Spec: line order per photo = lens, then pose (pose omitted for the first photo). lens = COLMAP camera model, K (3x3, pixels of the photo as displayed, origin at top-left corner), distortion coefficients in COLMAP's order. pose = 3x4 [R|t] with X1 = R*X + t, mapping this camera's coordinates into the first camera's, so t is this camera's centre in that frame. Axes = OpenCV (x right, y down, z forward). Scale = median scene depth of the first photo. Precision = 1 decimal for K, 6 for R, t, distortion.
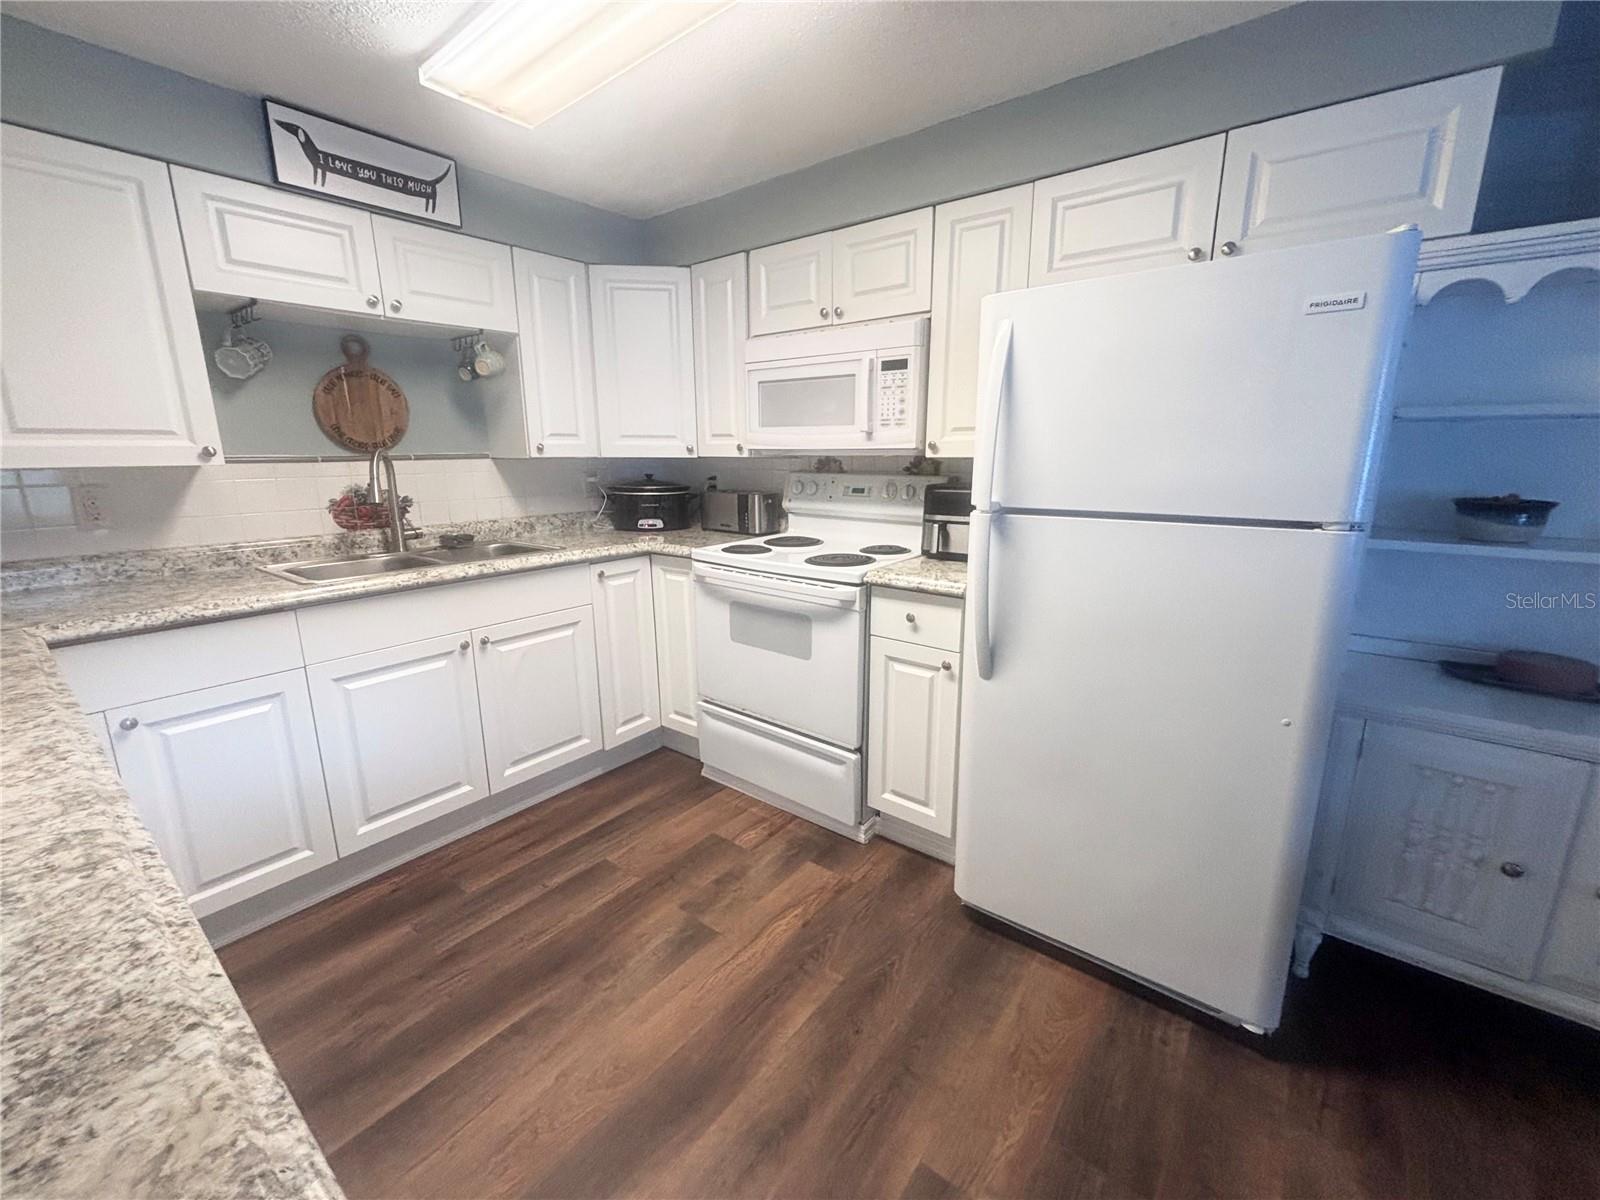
lens RADIAL K [[653.5, 0, 800.0], [0, 653.5, 600.0], [0, 0, 1]] dist [0.001585, -0.000666]
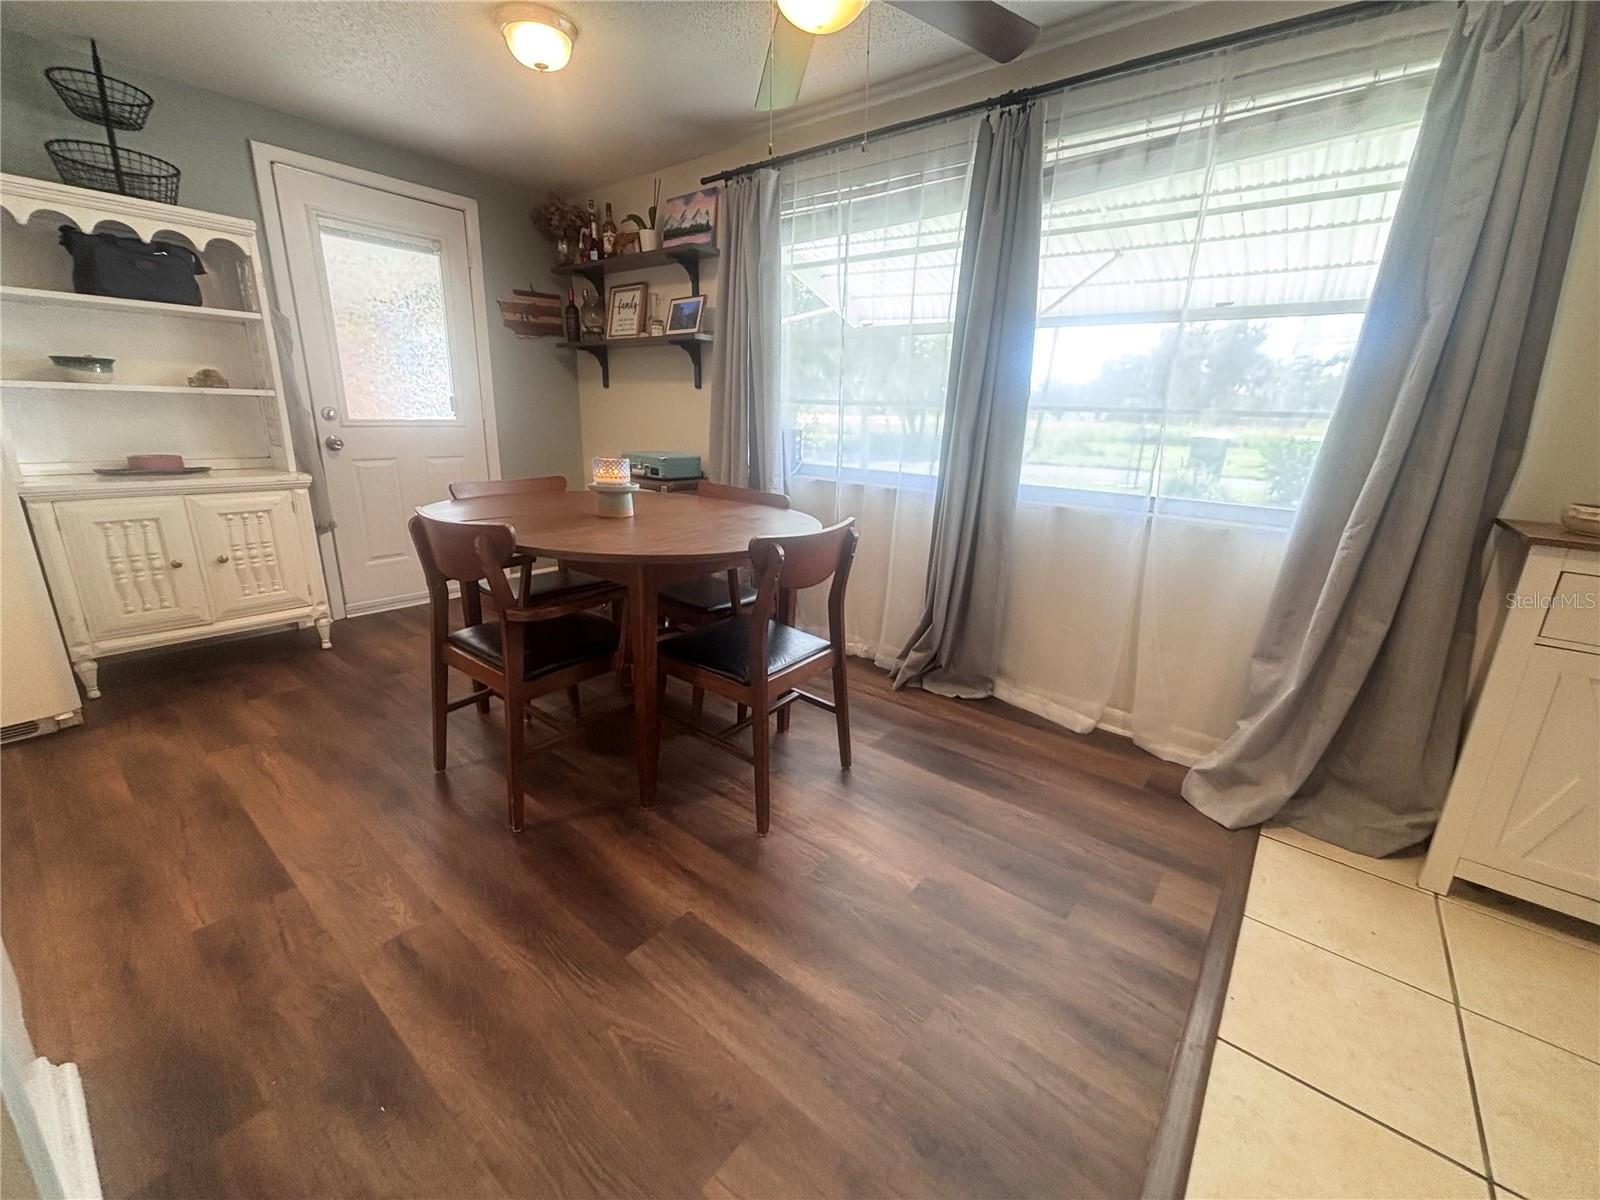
lens RADIAL K [[656.5, 0, 803.0], [0, 656.5, 592.4], [0, 0, 1]] dist [-0.000171, 0.000929]
pose [[0.026621, -0.267658, 0.963146, -0.413291], [0.197286, 0.945944, 0.257425, 0.231435], [-0.979984, 0.183162, 0.077987, -0.537036]]
